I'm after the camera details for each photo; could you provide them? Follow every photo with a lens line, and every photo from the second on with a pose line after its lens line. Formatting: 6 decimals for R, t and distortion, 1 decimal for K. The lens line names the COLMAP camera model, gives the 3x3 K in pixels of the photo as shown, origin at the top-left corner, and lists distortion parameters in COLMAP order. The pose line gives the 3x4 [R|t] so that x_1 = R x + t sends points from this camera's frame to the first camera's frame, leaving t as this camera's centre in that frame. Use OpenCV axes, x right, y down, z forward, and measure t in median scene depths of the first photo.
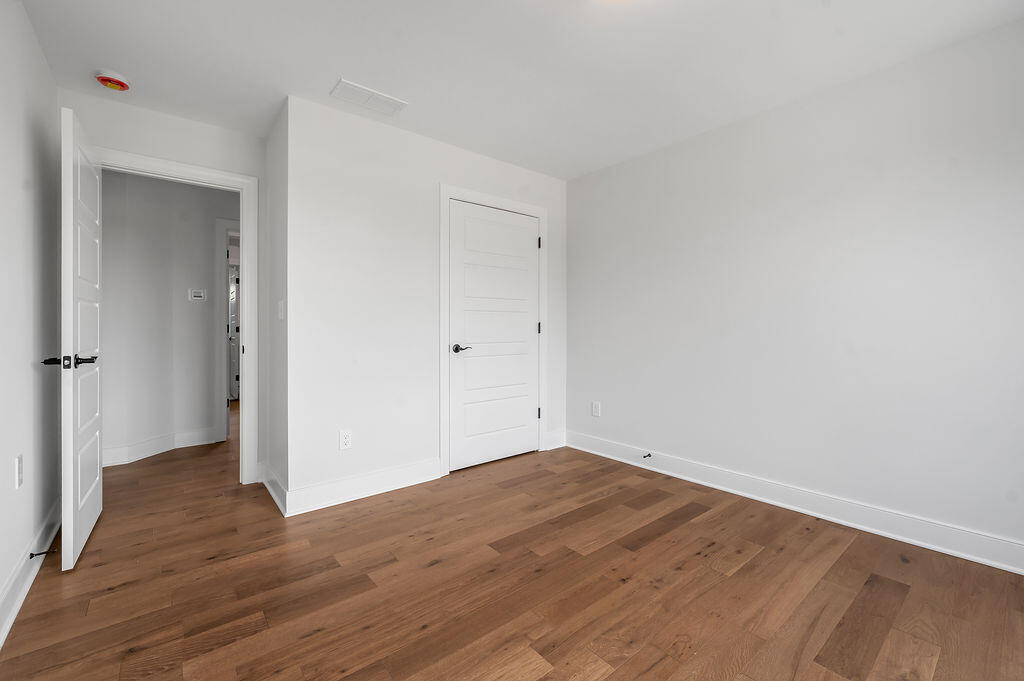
lens RADIAL K [[422.0, 0, 514.4], [0, 422.0, 333.0], [0, 0, 1]] dist [-0.004214, 0.000563]
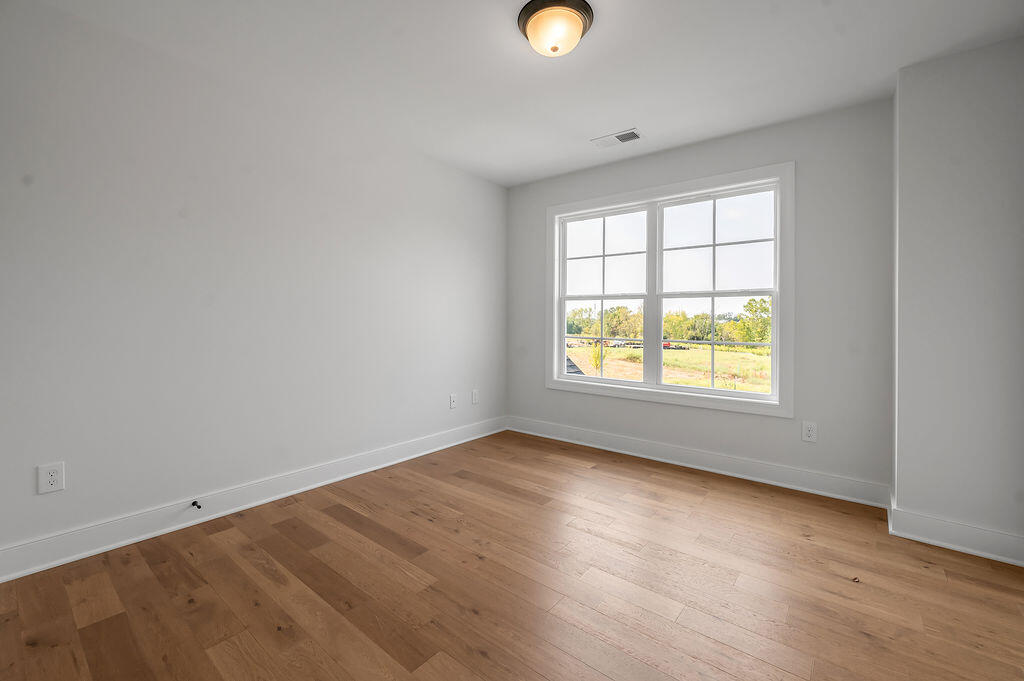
lens RADIAL K [[422.0, 0, 496.3], [0, 422.0, 328.3], [0, 0, 1]] dist [-0.004214, 0.000563]
pose [[-0.170289, -0.013487, 0.985302, -0.576488], [-0.000686, 0.999908, 0.013569, -0.009267], [-0.985394, 0.001635, -0.170283, 0.826581]]
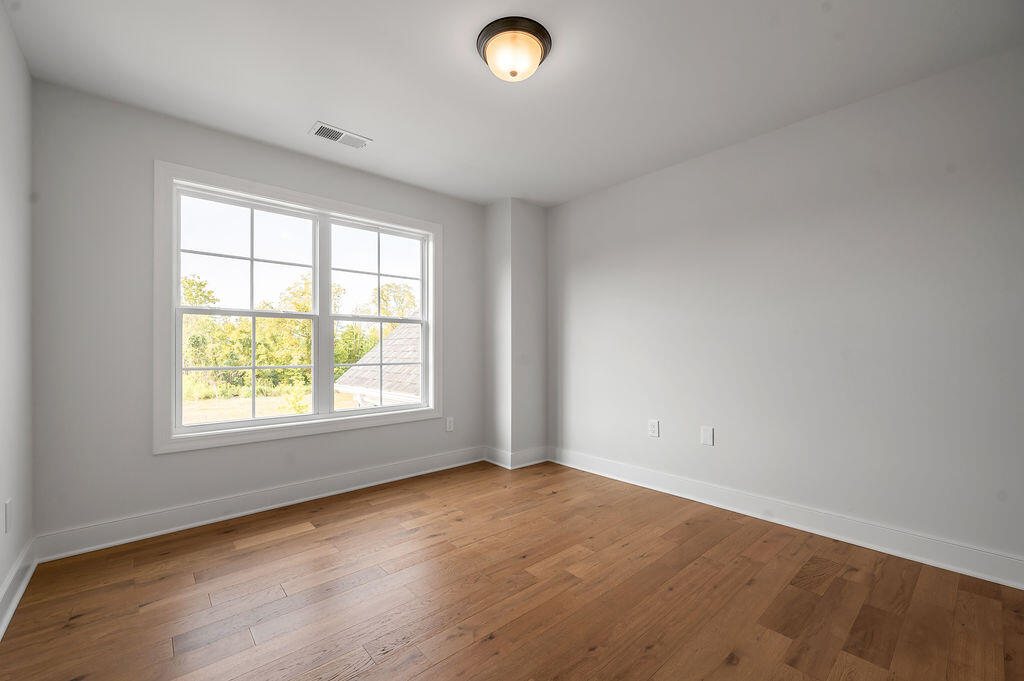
lens RADIAL K [[422.0, 0, 505.5], [0, 422.0, 344.7], [0, 0, 1]] dist [-0.004214, 0.000563]
pose [[-0.999934, 0.001973, -0.011340, 0.172708], [0.001919, 0.999987, 0.004758, -0.018236], [0.011350, 0.004736, -0.999924, 1.353491]]
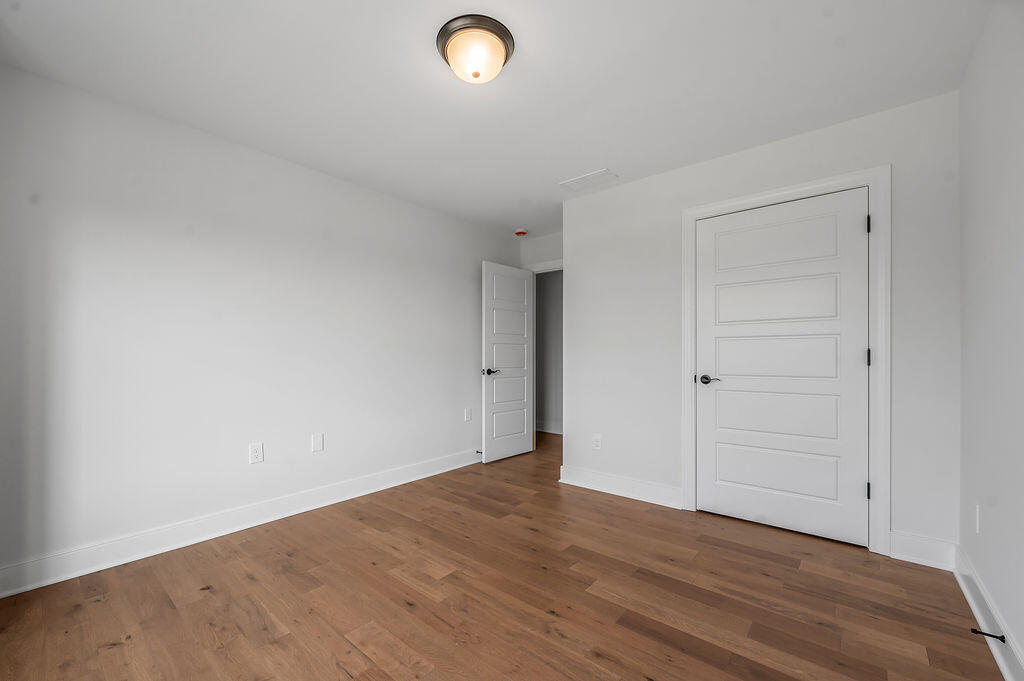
lens RADIAL K [[422.0, 0, 502.6], [0, 422.0, 355.0], [0, 0, 1]] dist [-0.004214, 0.000563]
pose [[0.171717, -0.002373, -0.985144, 0.879190], [-0.010385, 0.999937, -0.004219, -0.009518], [0.985092, 0.010956, 0.171681, 0.511287]]
